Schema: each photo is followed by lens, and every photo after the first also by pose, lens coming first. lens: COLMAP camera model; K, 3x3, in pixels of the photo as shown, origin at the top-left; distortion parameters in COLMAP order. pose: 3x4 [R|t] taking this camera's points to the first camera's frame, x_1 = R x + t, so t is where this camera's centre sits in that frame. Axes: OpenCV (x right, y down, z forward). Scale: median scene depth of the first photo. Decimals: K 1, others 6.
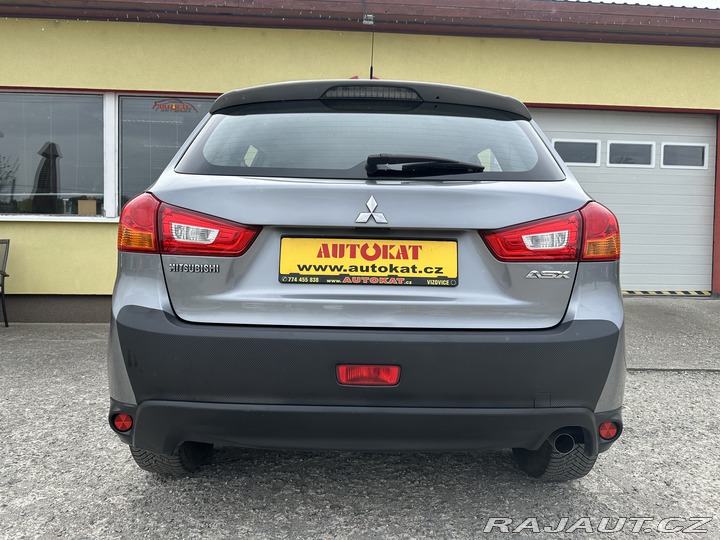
lens RADIAL K [[498.5, 0, 359.3], [0, 498.5, 270.4], [0, 0, 1]] dist [0.004918, -0.022087]
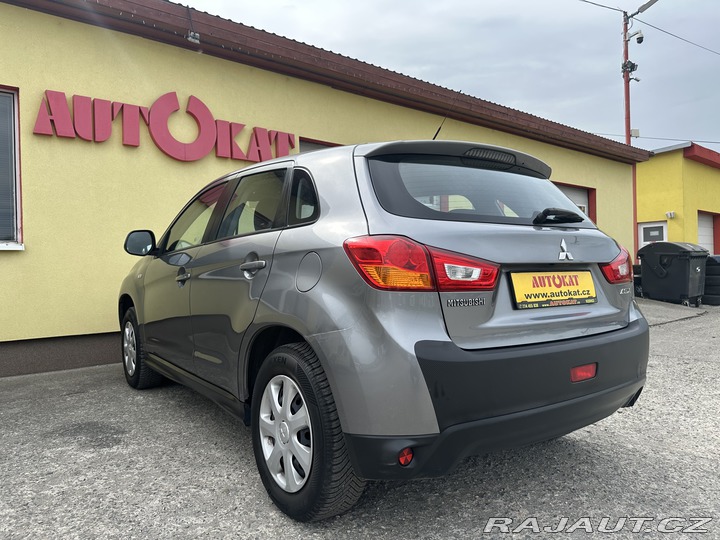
lens RADIAL K [[498.5, 0, 353.6], [0, 498.5, 266.1], [0, 0, 1]] dist [0.004918, -0.022087]
pose [[0.819136, -0.025574, 0.573029, -1.017713], [0.050367, 0.998354, -0.027443, -0.058942], [-0.571384, 0.051341, 0.819075, 0.176722]]
